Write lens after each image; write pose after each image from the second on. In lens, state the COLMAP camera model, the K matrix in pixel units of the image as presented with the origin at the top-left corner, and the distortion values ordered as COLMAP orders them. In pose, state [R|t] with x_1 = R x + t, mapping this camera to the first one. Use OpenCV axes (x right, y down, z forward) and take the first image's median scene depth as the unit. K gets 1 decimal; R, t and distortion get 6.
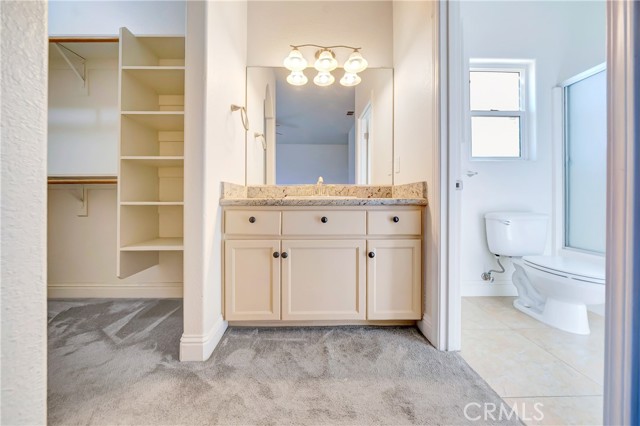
lens RADIAL K [[230.3, 0, 315.8], [0, 230.3, 199.7], [0, 0, 1]] dist [-0.001873, -0.000122]
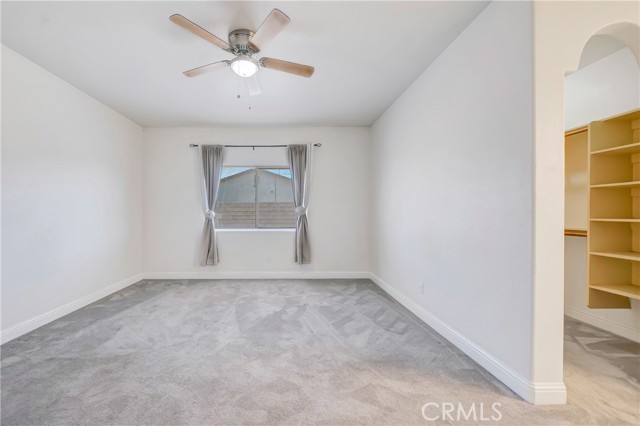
lens RADIAL K [[245.0, 0, 281.8], [0, 245.0, 213.8], [0, 0, 1]] dist [-0.002127, -0.000269]
pose [[-0.023010, 0.002456, -0.999732, 0.705046], [0.001390, 0.999996, 0.002424, -0.244091], [0.999734, -0.001334, -0.023013, -0.873433]]
